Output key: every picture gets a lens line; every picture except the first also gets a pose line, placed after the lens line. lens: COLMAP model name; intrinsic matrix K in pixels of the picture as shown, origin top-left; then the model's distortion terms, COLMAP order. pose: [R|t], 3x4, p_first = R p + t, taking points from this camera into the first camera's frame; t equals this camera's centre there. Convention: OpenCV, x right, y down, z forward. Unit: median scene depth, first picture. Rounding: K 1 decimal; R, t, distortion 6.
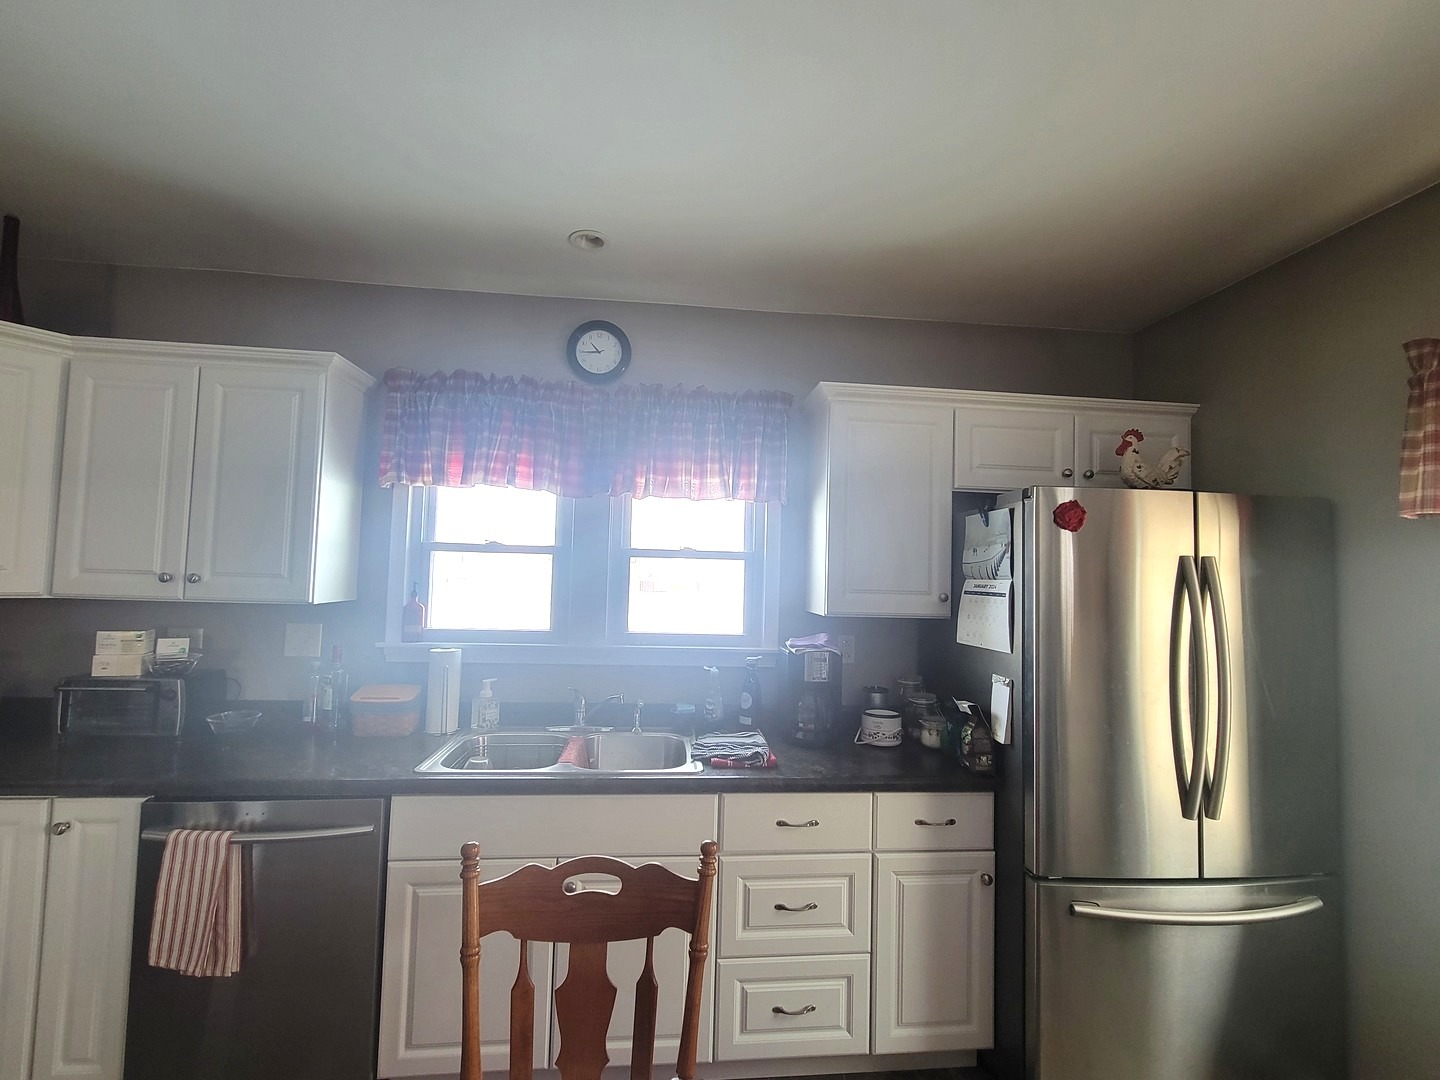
lens RADIAL K [[642.2, 0, 718.9], [0, 642.2, 536.4], [0, 0, 1]] dist [-0.001519, -0.001284]
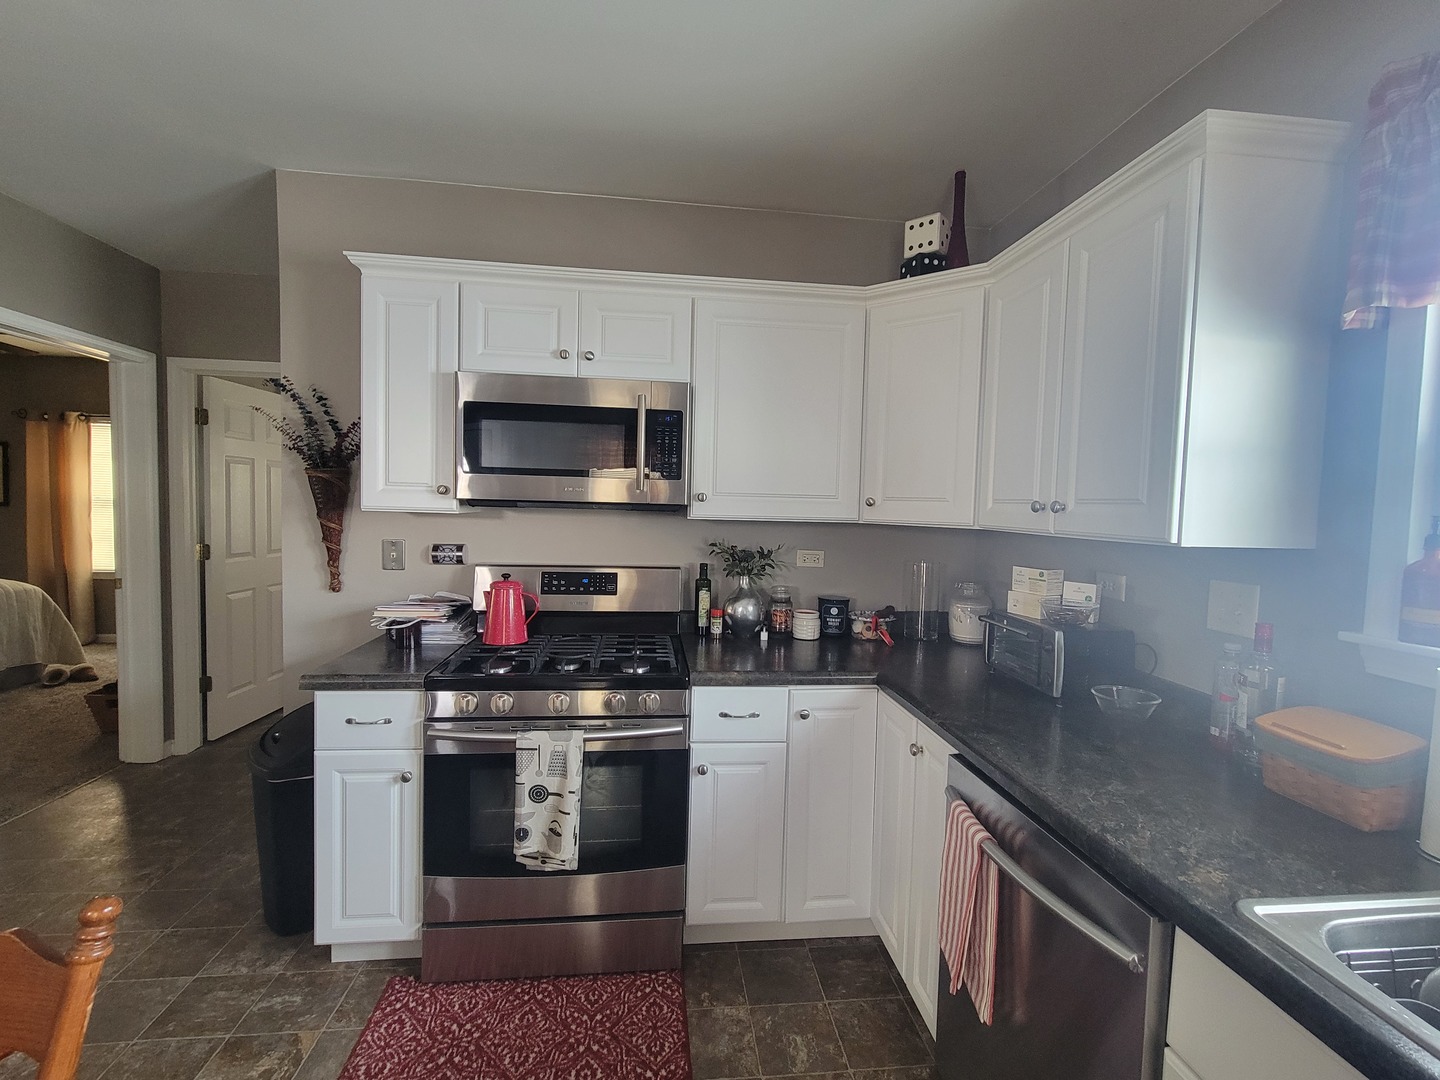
lens RADIAL K [[642.2, 0, 722.5], [0, 642.2, 538.2], [0, 0, 1]] dist [-0.001519, -0.001284]
pose [[0.016241, 0.025383, -0.999546, -0.023111], [0.030123, 0.999212, 0.025864, 0.069111], [0.999414, -0.030529, 0.015464, 0.554623]]
